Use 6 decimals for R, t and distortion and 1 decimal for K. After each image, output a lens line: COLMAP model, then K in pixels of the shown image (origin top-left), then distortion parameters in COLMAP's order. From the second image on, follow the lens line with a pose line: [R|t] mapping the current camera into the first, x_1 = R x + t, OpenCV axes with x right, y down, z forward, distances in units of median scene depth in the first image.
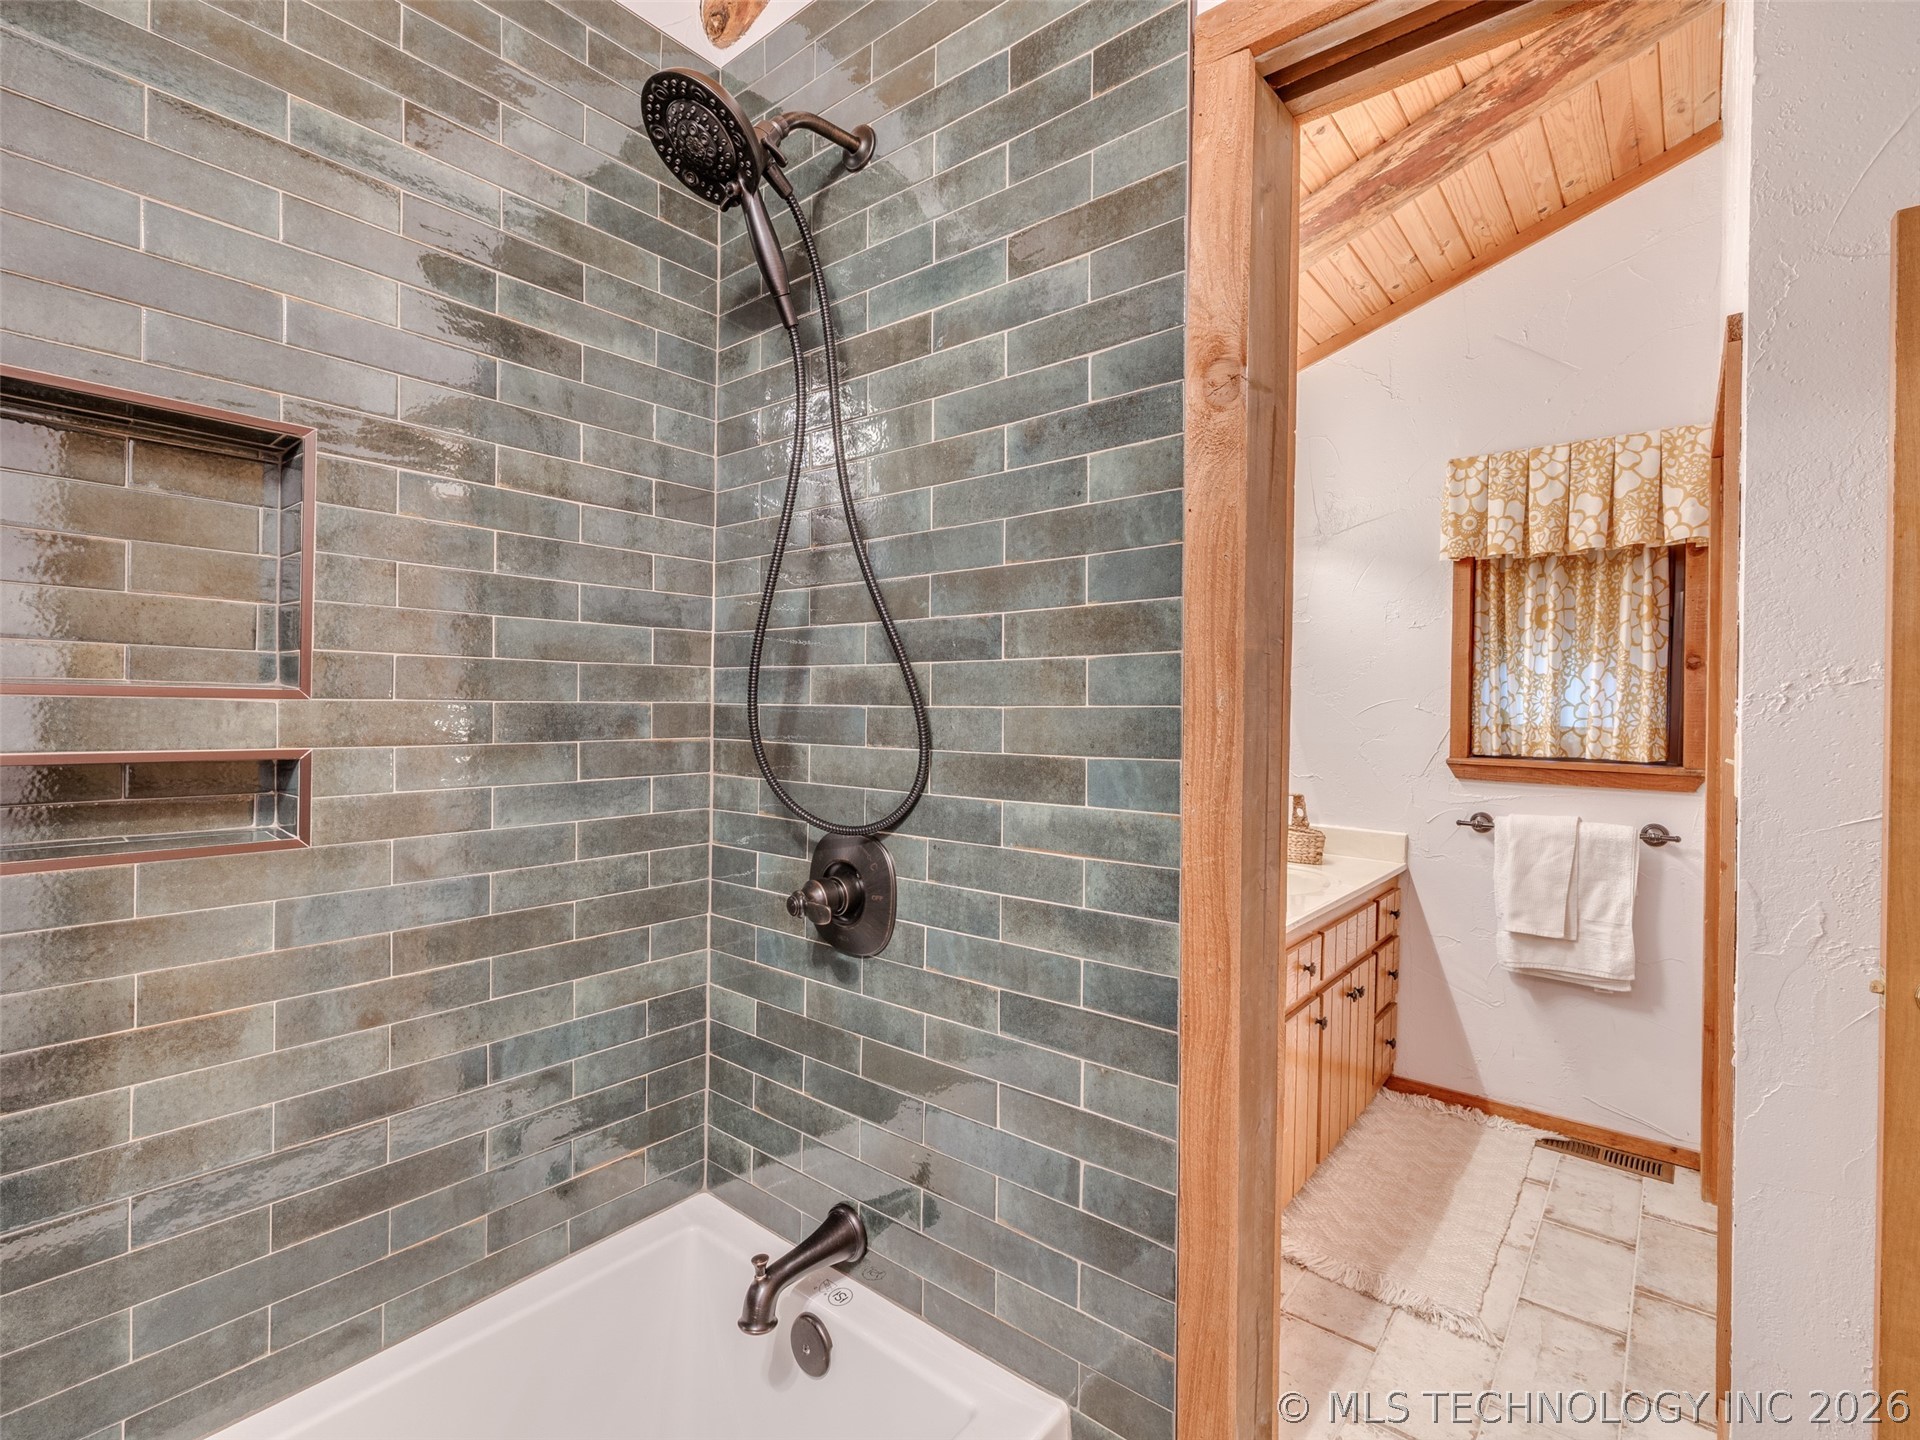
lens RADIAL K [[895.1, 0, 965.0], [0, 895.1, 710.2], [0, 0, 1]] dist [-0.000965, 0.000372]
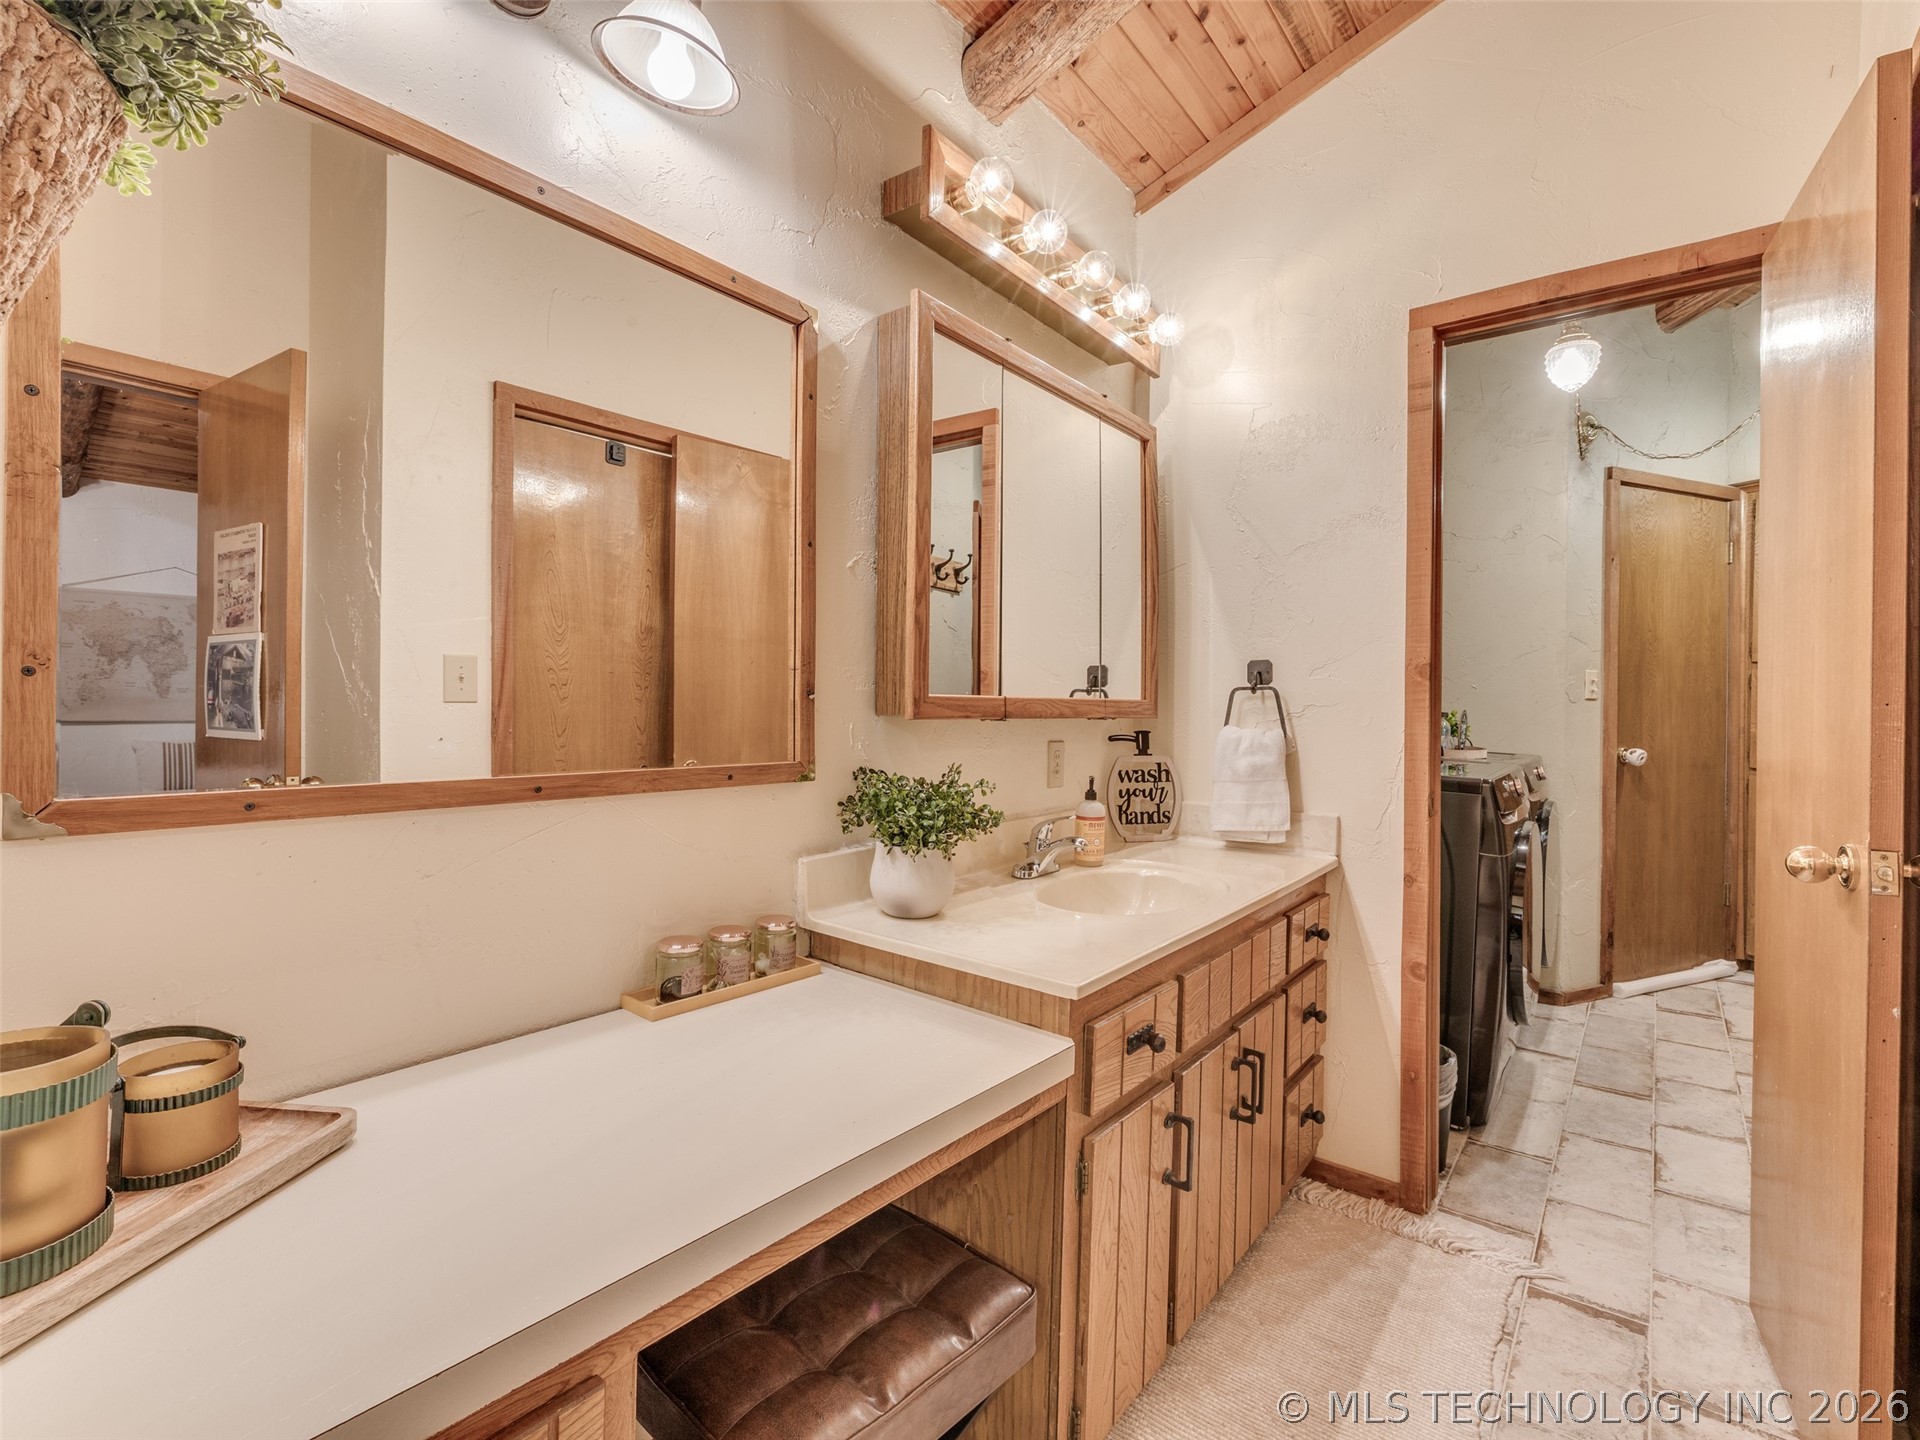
lens RADIAL K [[908.5, 0, 933.5], [0, 908.5, 702.7], [0, 0, 1]] dist [0.001125, 0.000209]
pose [[0.999939, -0.010678, 0.002808, 0.190505], [0.010669, 0.999937, 0.003411, 0.044562], [-0.002845, -0.003381, 0.999990, 0.305653]]
